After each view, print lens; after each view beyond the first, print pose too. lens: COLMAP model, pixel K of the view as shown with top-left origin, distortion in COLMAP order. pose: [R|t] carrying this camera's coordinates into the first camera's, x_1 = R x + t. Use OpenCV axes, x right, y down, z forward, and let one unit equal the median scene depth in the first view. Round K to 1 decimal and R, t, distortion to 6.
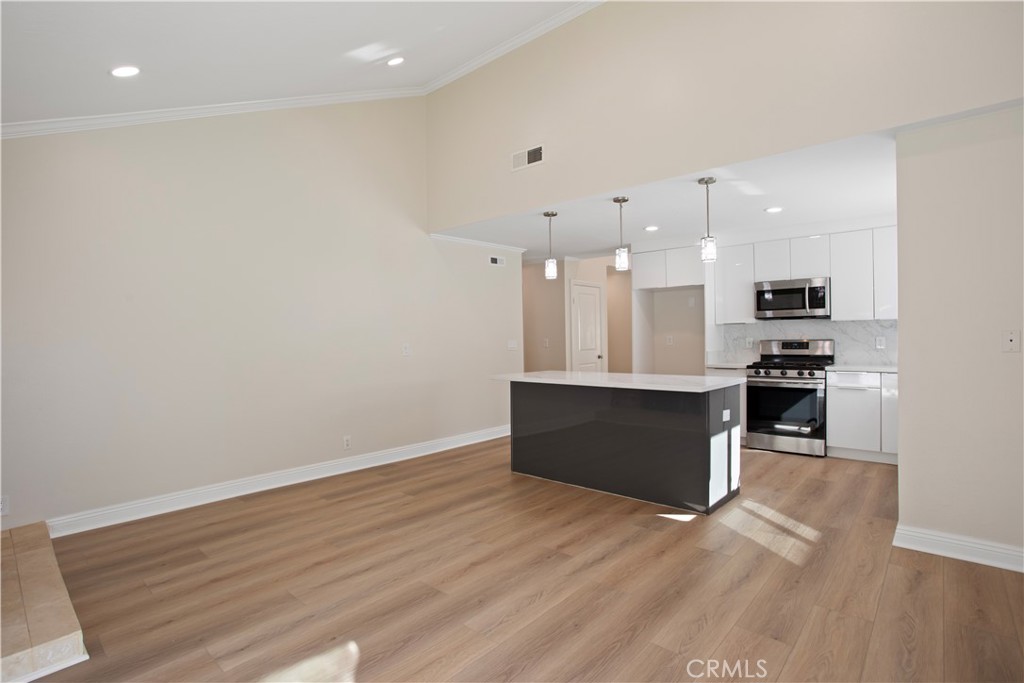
lens RADIAL K [[496.5, 0, 508.0], [0, 496.5, 340.9], [0, 0, 1]] dist [-0.052250, 0.017235]
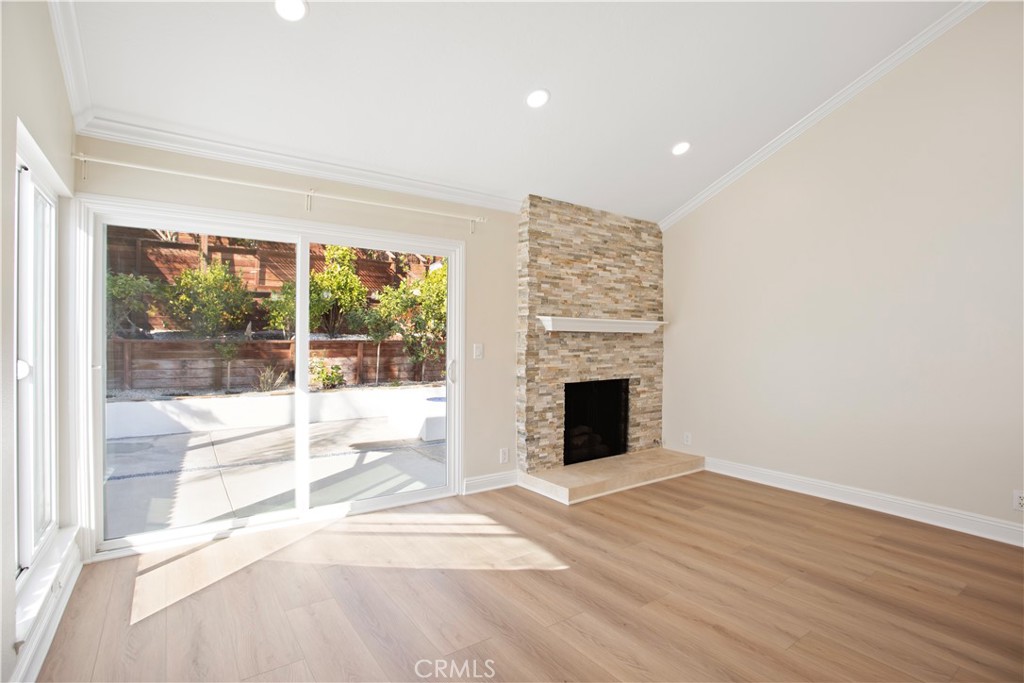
lens RADIAL K [[496.5, 0, 524.9], [0, 496.5, 336.2], [0, 0, 1]] dist [-0.052250, 0.017235]
pose [[-0.208502, 0.008108, -0.977988, 0.754488], [-0.006401, 0.999933, 0.009655, -0.024551], [0.978001, 0.008273, -0.208436, 0.845937]]
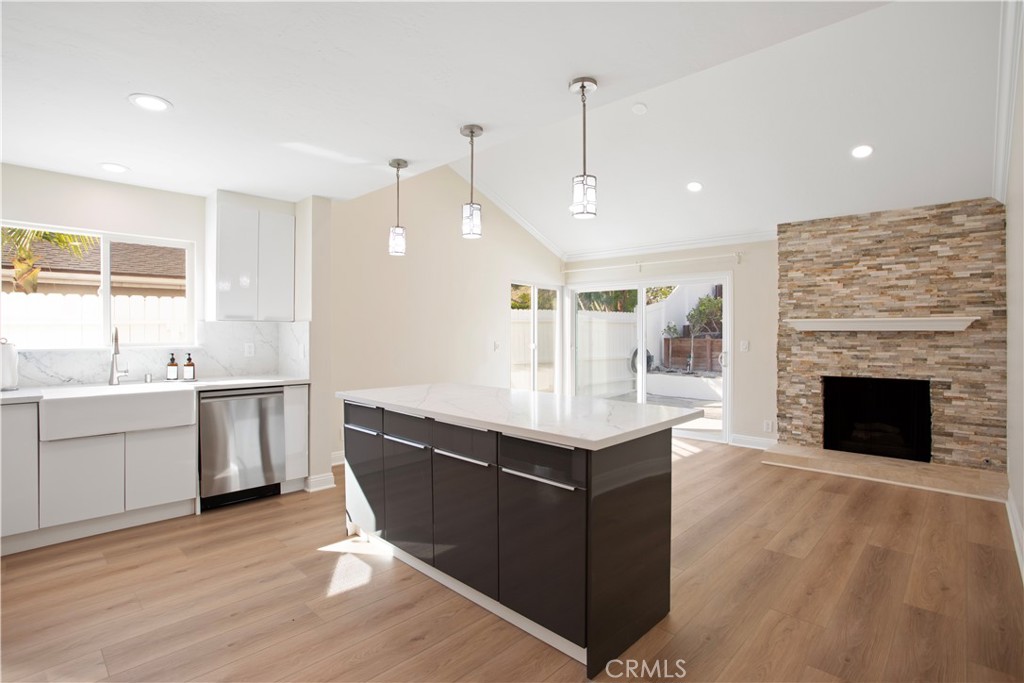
lens RADIAL K [[496.5, 0, 504.1], [0, 496.5, 331.8], [0, 0, 1]] dist [-0.052250, 0.017235]
pose [[-0.999778, 0.008794, 0.019168, 0.295928], [0.008699, 0.999949, -0.005074, -0.023177], [-0.019211, -0.004906, -0.999803, 2.510753]]
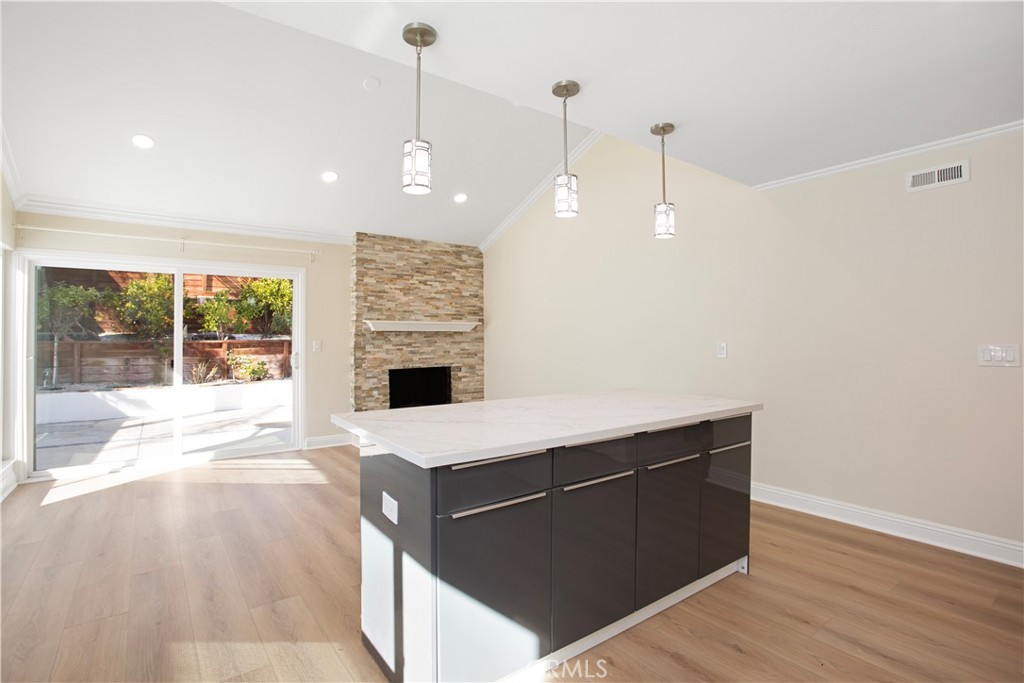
lens RADIAL K [[496.5, 0, 514.8], [0, 496.5, 323.0], [0, 0, 1]] dist [-0.052250, 0.017235]
pose [[-0.189063, -0.011877, -0.981893, 1.189223], [0.005381, 0.999899, -0.013131, -0.029783], [0.981950, -0.007766, -0.188980, 1.604223]]
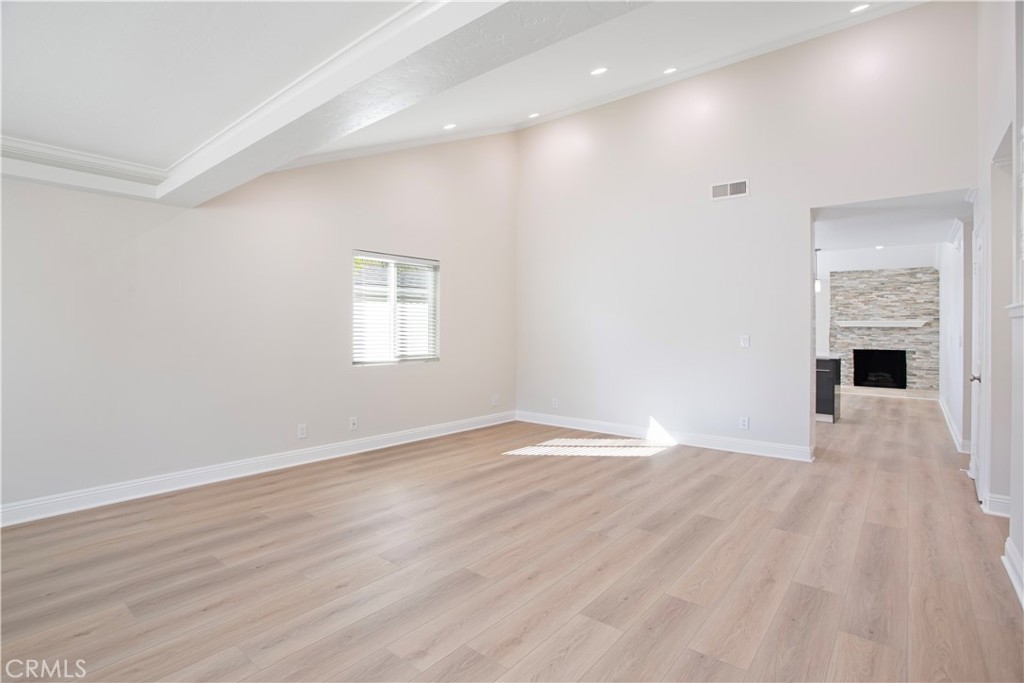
lens RADIAL K [[496.5, 0, 506.1], [0, 496.5, 324.8], [0, 0, 1]] dist [-0.052250, 0.017235]
pose [[-0.998407, 0.007676, -0.055897, 1.968692], [0.007801, 0.999968, -0.002033, -0.053568], [0.055880, -0.002465, -0.998434, 4.177228]]
